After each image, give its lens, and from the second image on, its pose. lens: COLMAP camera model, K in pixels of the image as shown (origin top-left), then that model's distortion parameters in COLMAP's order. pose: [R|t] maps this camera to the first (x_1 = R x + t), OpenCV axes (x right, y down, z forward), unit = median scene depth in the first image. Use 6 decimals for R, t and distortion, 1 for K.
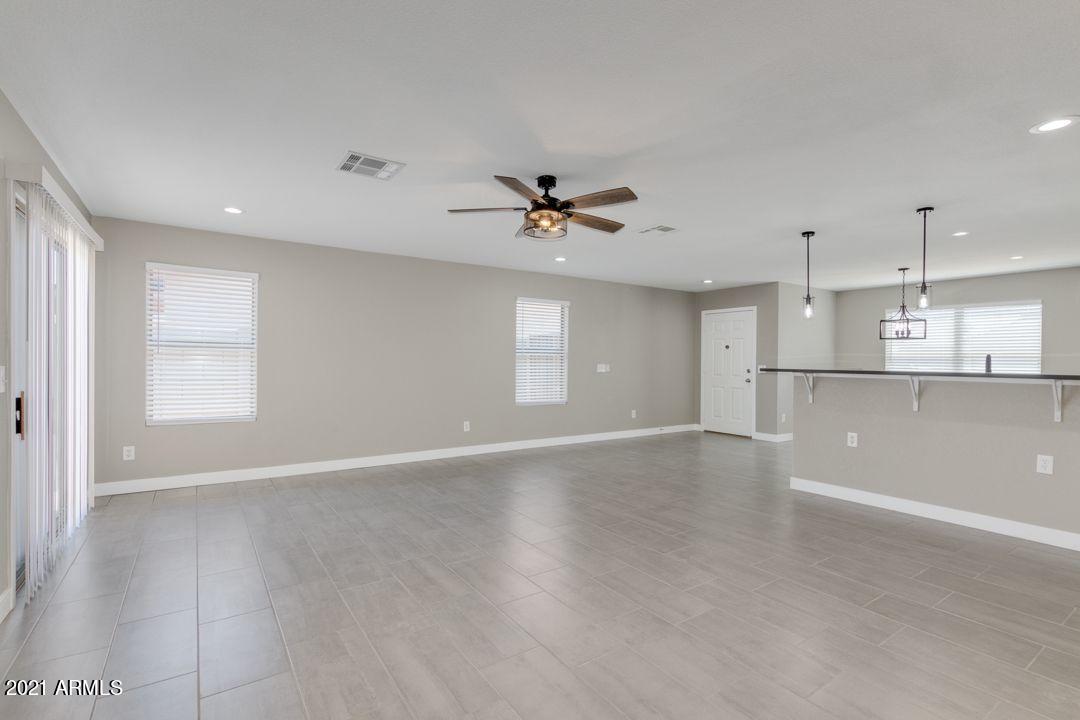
lens RADIAL K [[515.9, 0, 533.1], [0, 515.9, 367.1], [0, 0, 1]] dist [0.002261, 0.000289]
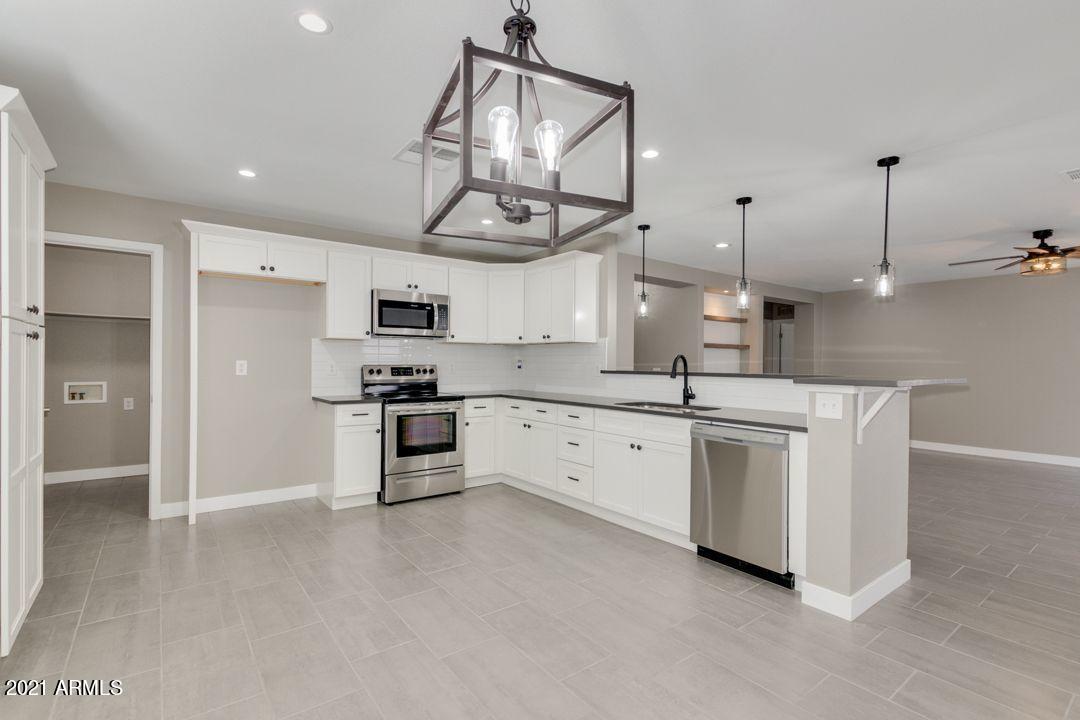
lens RADIAL K [[497.3, 0, 539.4], [0, 497.3, 364.7], [0, 0, 1]] dist [-0.000701, -0.000086]
pose [[-0.998918, -0.016676, -0.043421, 0.612663], [-0.017383, 0.999722, 0.015943, -0.008336], [0.043143, 0.016681, -0.998930, 0.999797]]
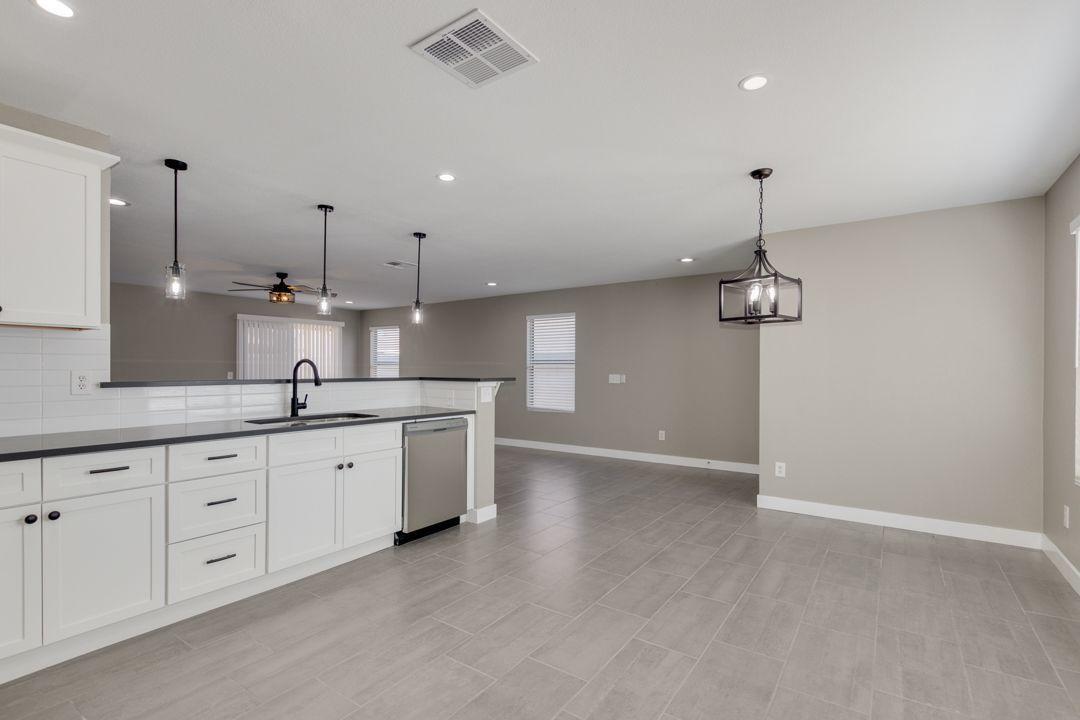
lens RADIAL K [[497.3, 0, 539.4], [0, 497.3, 364.7], [0, 0, 1]] dist [-0.000701, -0.000086]
pose [[0.348024, -0.016822, -0.937335, 0.919514], [-0.013088, 0.999654, -0.022800, -0.000955], [0.937394, 0.020203, 0.347683, 0.567263]]
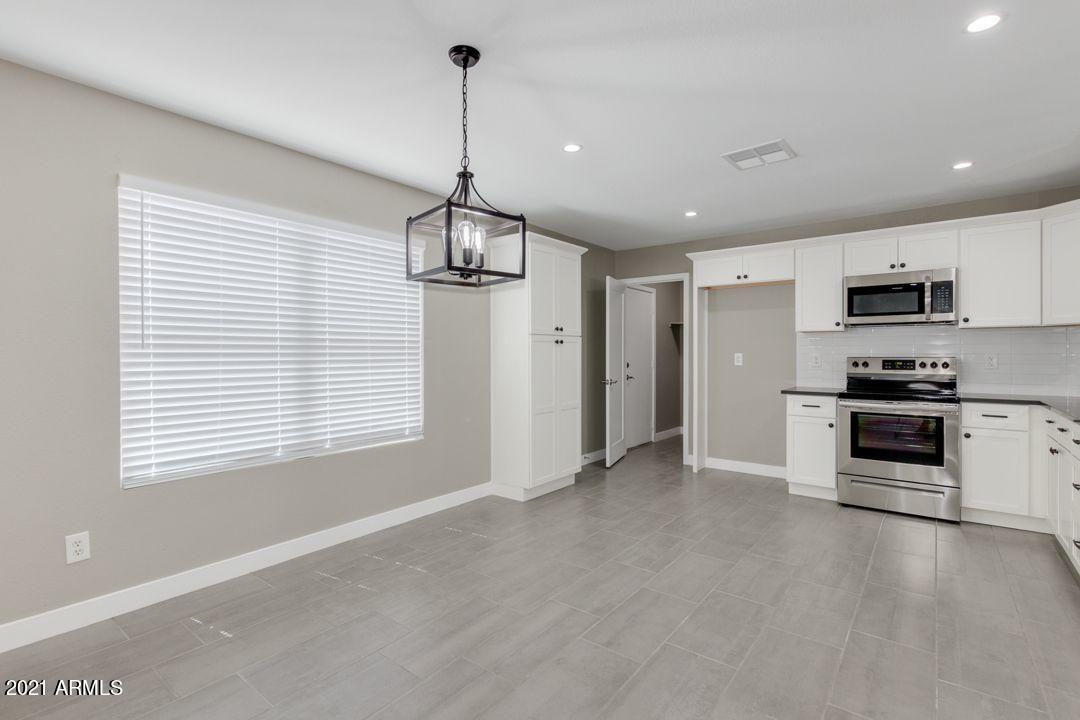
lens RADIAL K [[503.1, 0, 537.8], [0, 503.1, 355.8], [0, 0, 1]] dist [0.001369, 0.000116]
pose [[-0.300286, -0.014912, 0.953732, 0.354783], [0.011332, 0.999751, 0.019199, -0.011483], [-0.953782, 0.016573, -0.300043, 0.907039]]
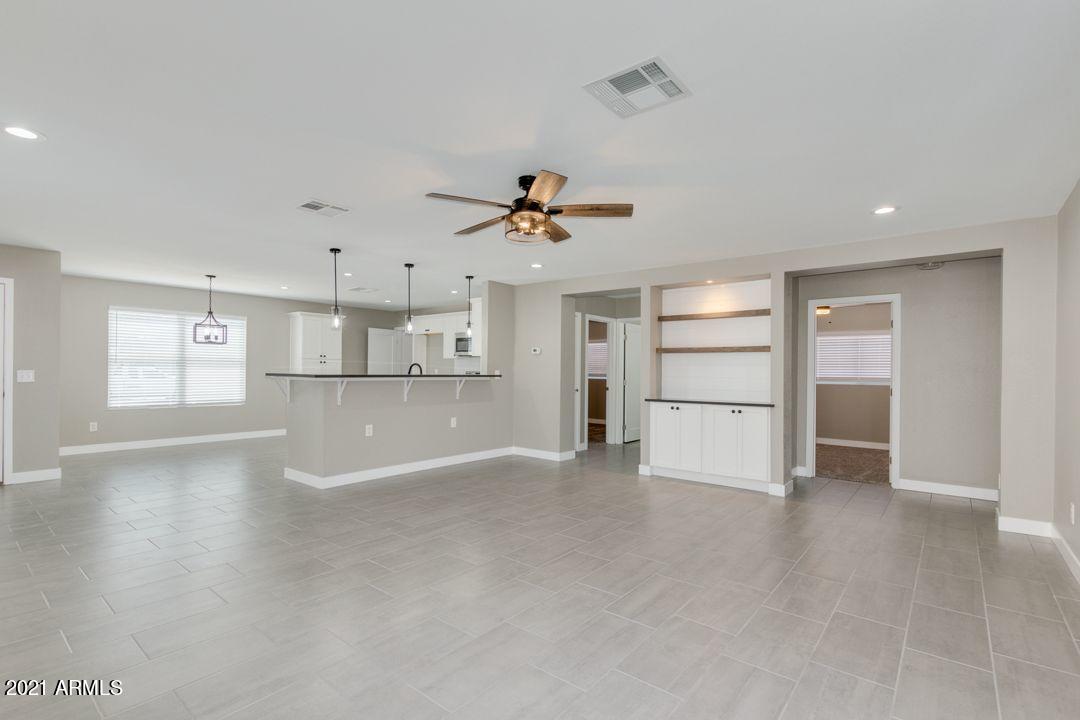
lens RADIAL K [[491.2, 0, 570.8], [0, 491.2, 368.7], [0, 0, 1]] dist [-0.000937, -0.011591]
pose [[-0.321505, -0.010623, 0.946848, -0.384799], [0.001631, 0.999929, 0.011773, -0.012263], [-0.946907, 0.005329, -0.321465, 0.545092]]
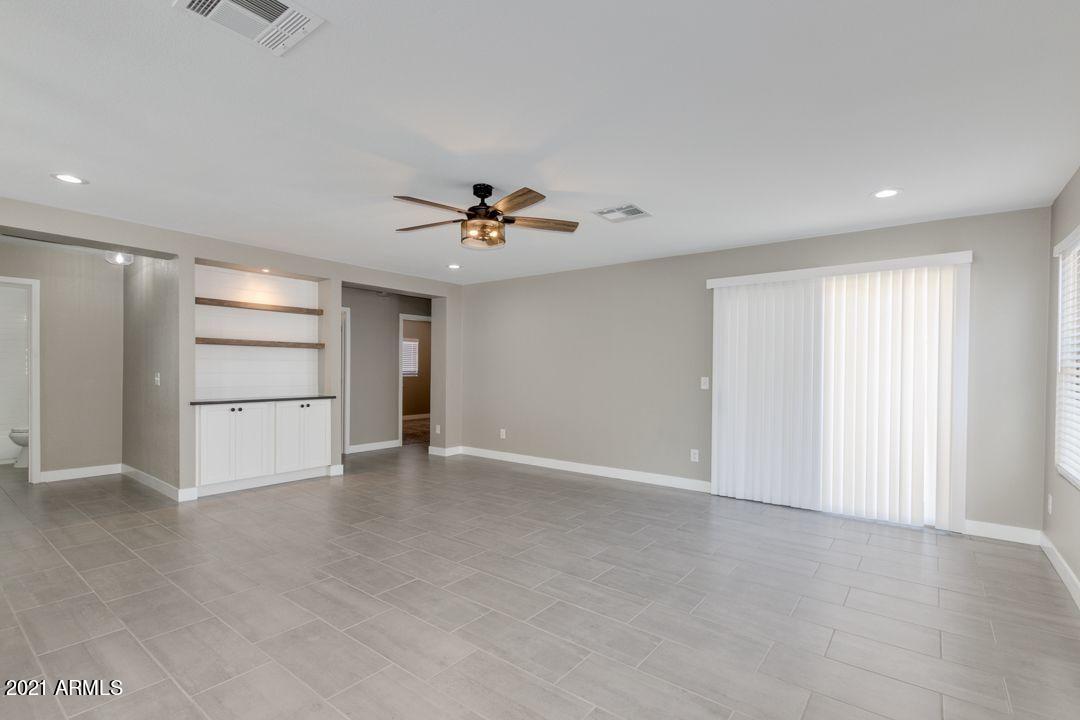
lens RADIAL K [[482.3, 0, 512.6], [0, 482.3, 363.3], [0, 0, 1]] dist [-0.000766, -0.000134]
pose [[-0.966004, -0.019051, -0.257823, 0.091476], [-0.020525, 0.999785, 0.003026, -0.013165], [0.257710, 0.008215, -0.966187, 0.860866]]
